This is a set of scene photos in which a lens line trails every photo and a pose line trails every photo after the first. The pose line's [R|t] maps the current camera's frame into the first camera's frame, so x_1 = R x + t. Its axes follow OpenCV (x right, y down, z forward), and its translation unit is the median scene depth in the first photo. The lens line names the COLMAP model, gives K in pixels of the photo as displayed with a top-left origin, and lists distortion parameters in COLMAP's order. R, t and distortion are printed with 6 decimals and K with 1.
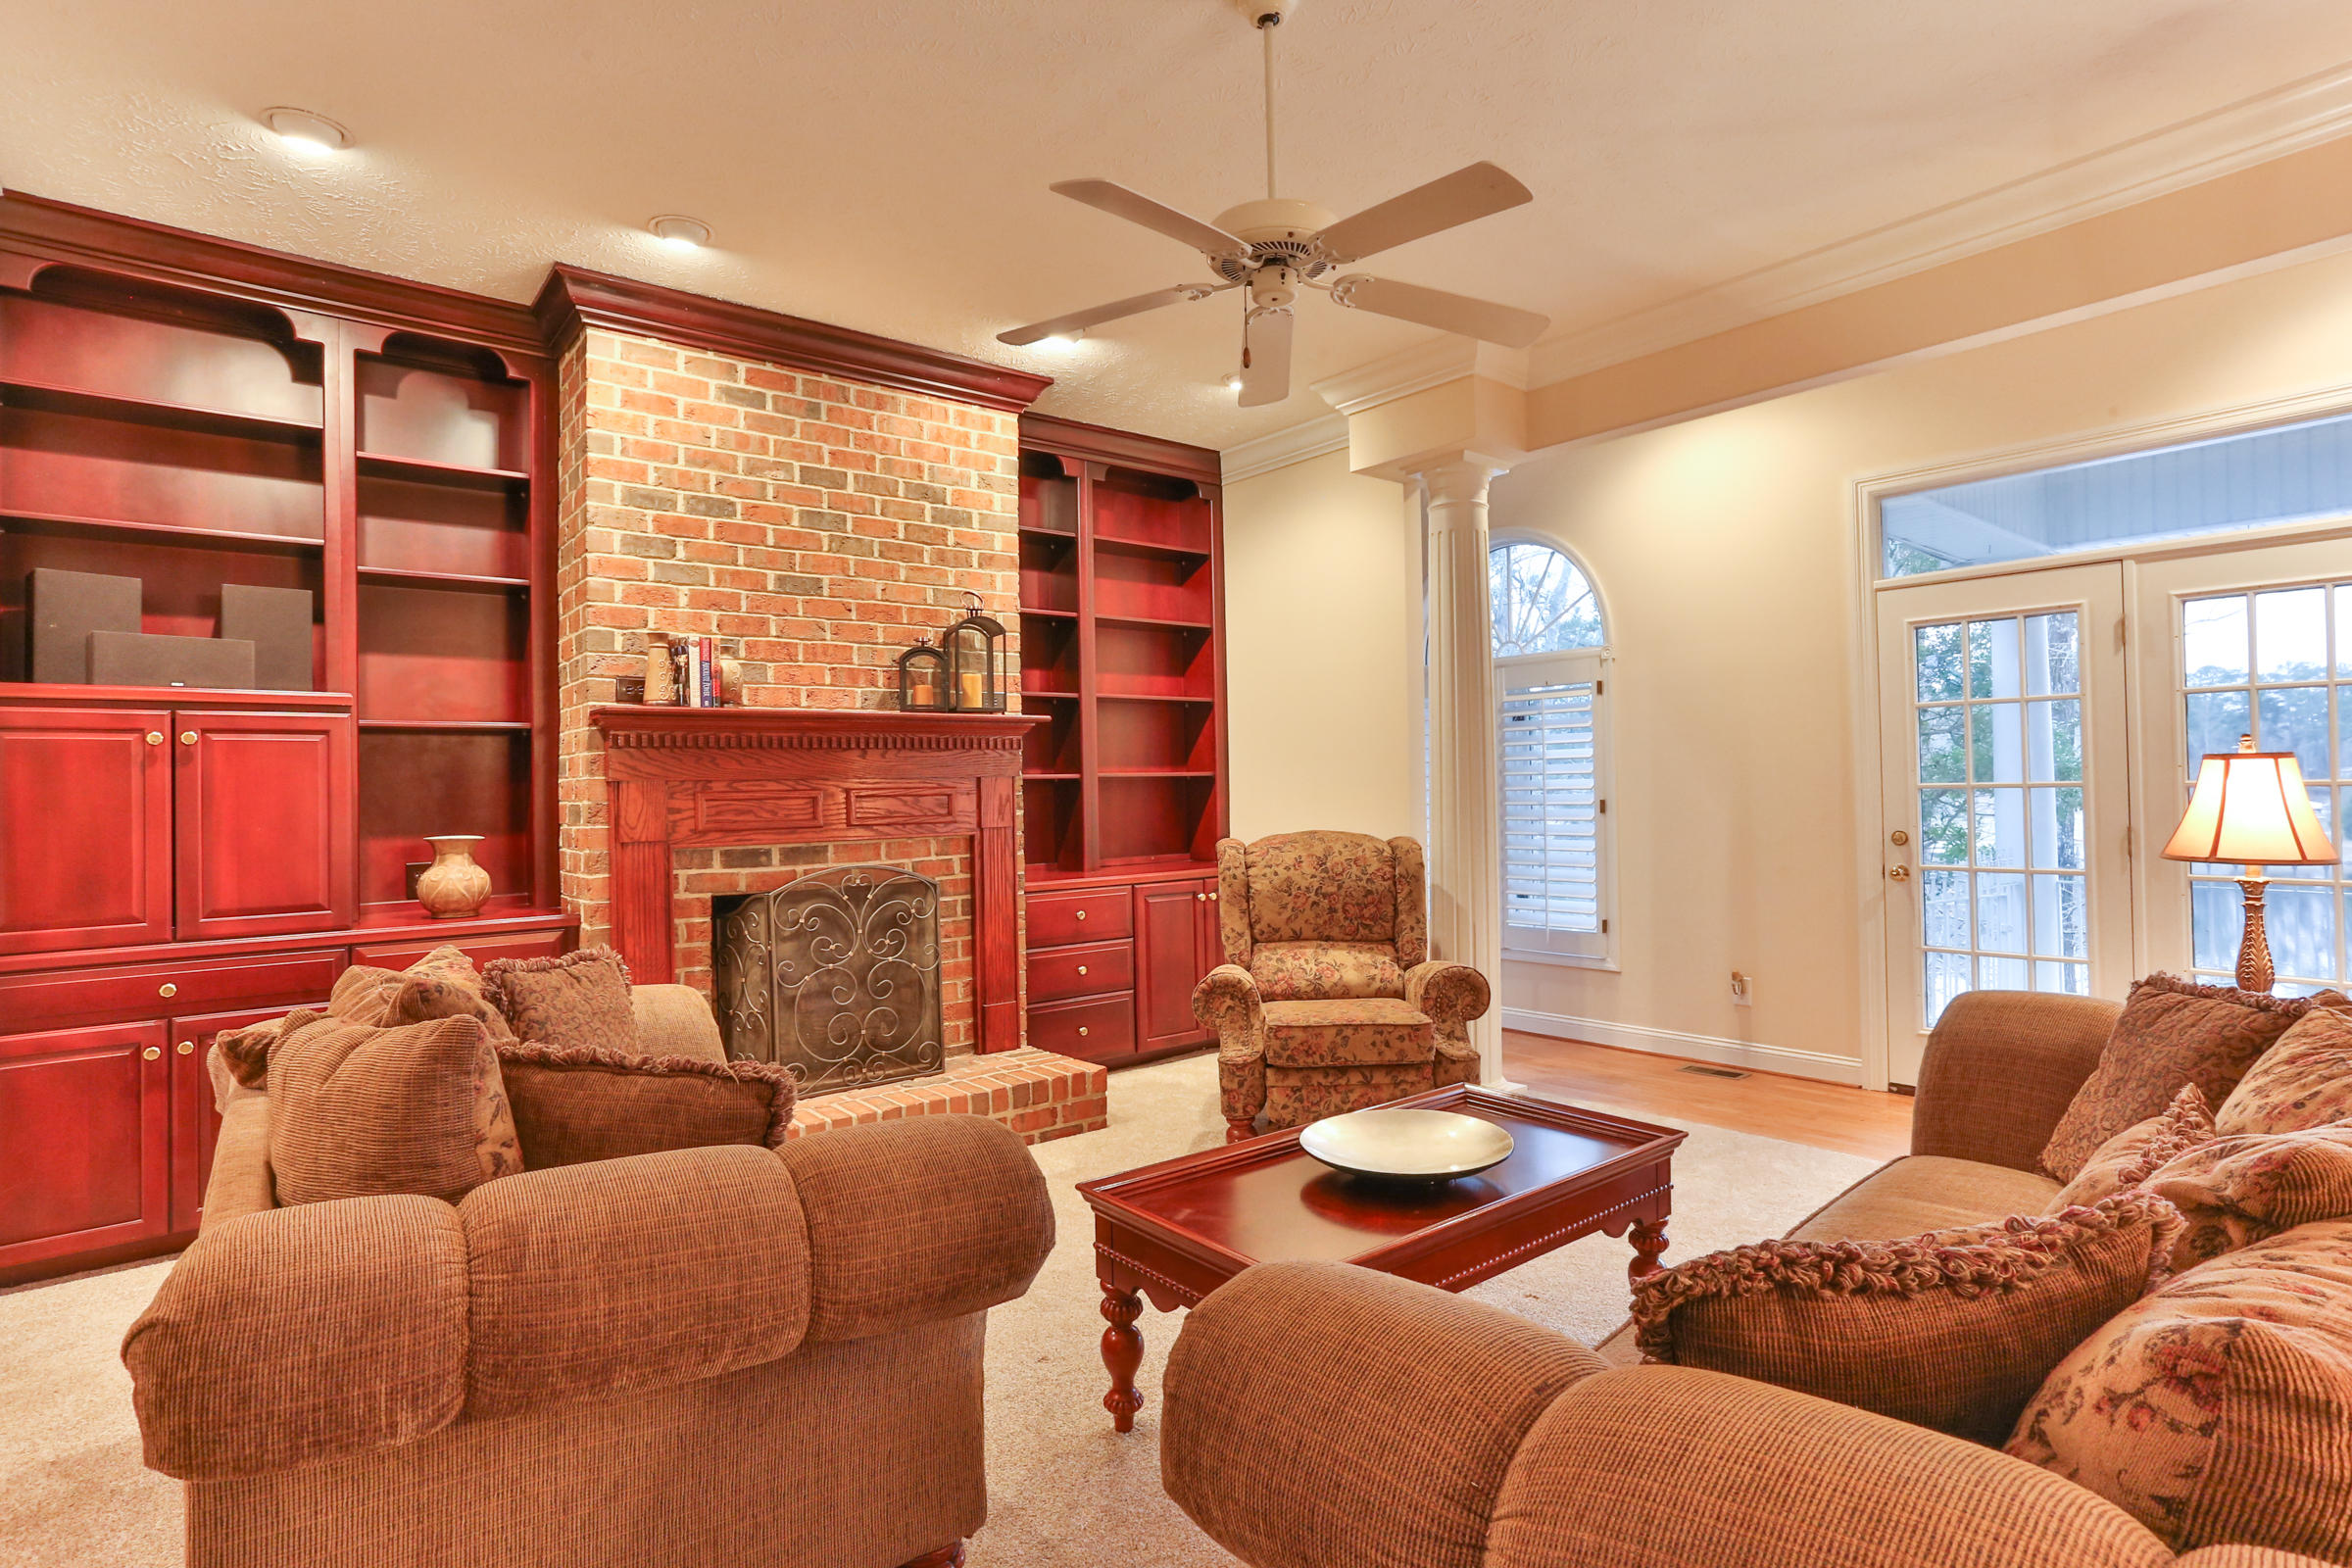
lens RADIAL K [[1213.8, 0, 1185.0], [0, 1213.8, 798.7], [0, 0, 1]] dist [-0.023879, 0.019569]
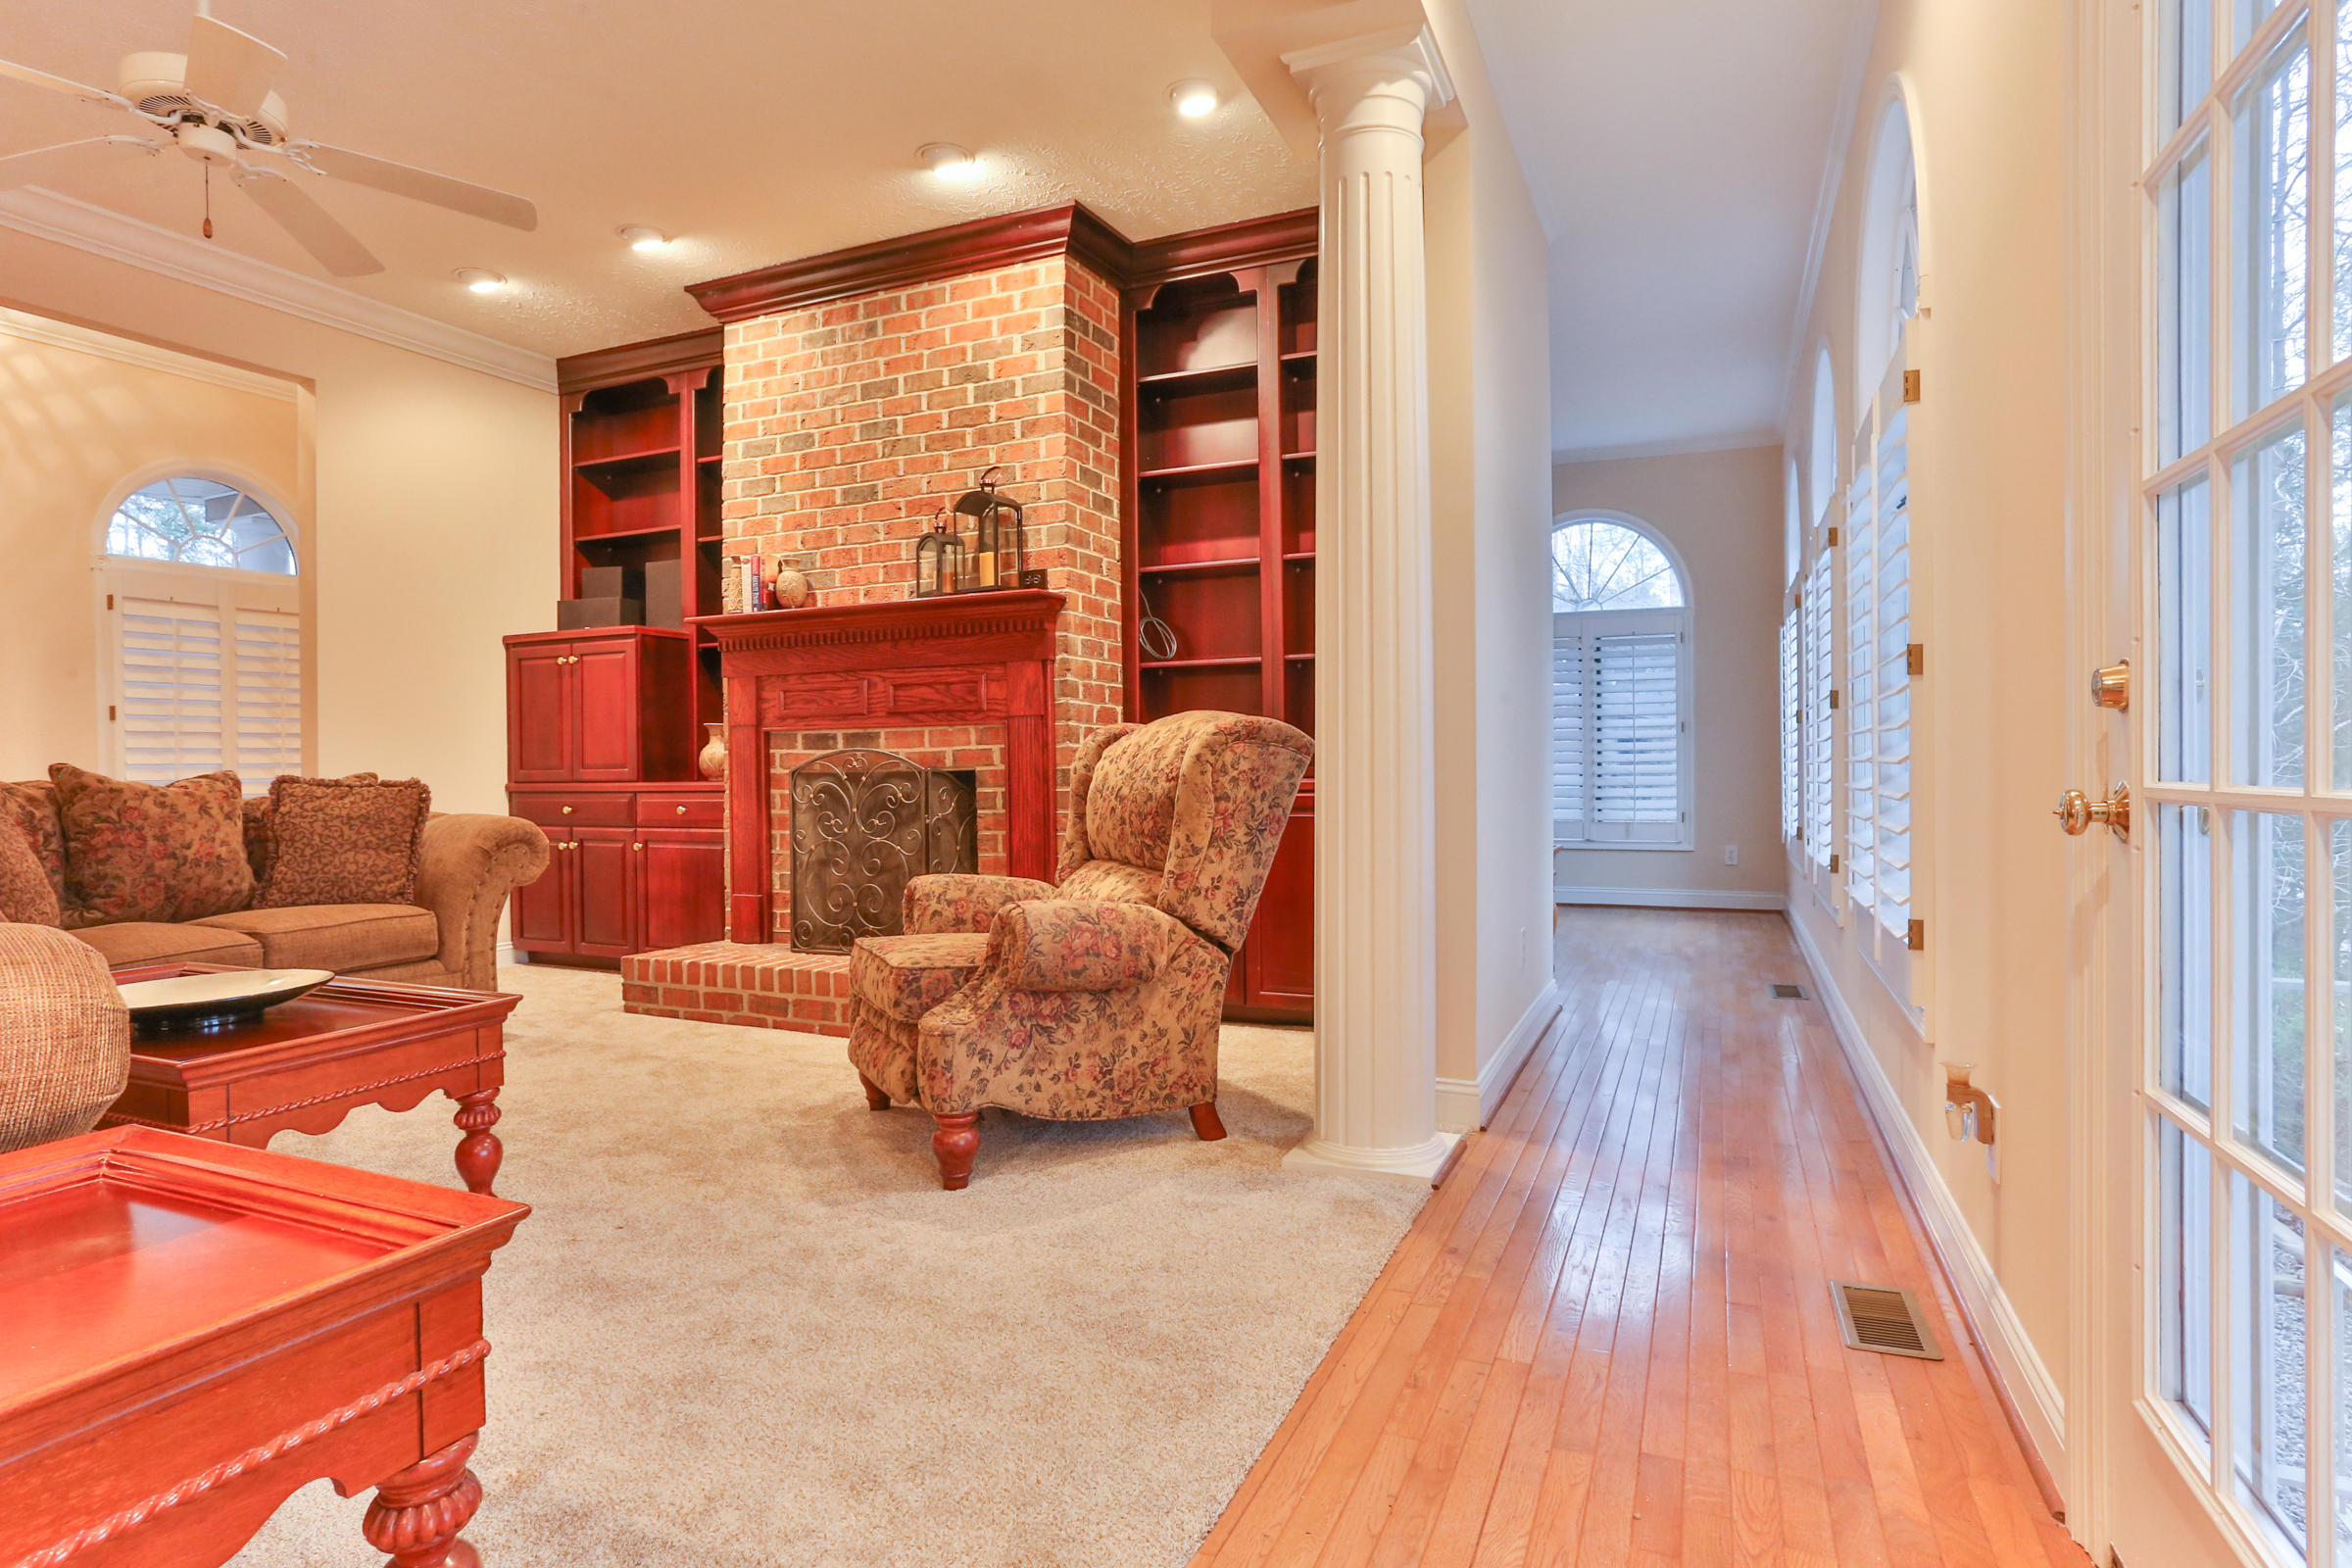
lens RADIAL K [[1213.8, 0, 1184.3], [0, 1213.8, 762.4], [0, 0, 1]] dist [-0.023879, 0.019569]
pose [[0.462051, 0.018405, -0.886662, 0.772284], [0.002059, 0.999760, 0.021825, 0.041899], [0.886851, -0.011909, 0.461902, 0.729714]]
